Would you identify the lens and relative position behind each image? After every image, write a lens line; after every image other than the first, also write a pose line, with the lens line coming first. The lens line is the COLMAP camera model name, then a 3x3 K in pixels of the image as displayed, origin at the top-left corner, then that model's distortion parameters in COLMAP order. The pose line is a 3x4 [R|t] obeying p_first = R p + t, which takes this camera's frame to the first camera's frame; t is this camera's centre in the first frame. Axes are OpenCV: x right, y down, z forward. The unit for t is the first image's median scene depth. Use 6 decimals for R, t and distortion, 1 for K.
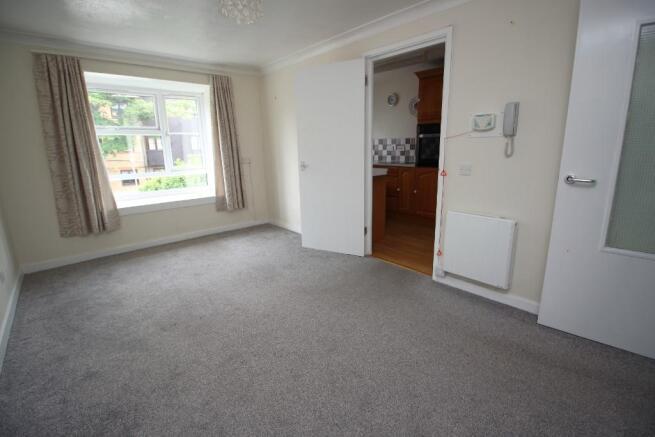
lens RADIAL K [[300.5, 0, 330.7], [0, 300.5, 210.2], [0, 0, 1]] dist [-0.026253, -0.000929]
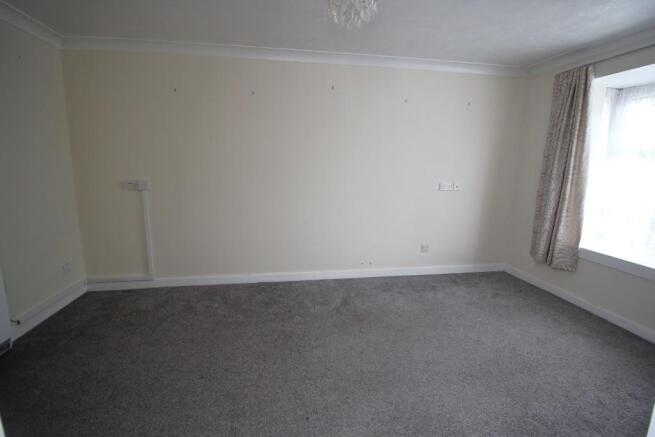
lens RADIAL K [[300.5, 0, 330.7], [0, 300.5, 210.2], [0, 0, 1]] dist [-0.026253, -0.000929]
pose [[-0.551725, 0.130796, -0.823706, 0.262735], [-0.185279, 0.943727, 0.273955, -0.188118], [0.813186, 0.303763, -0.496444, 0.822298]]
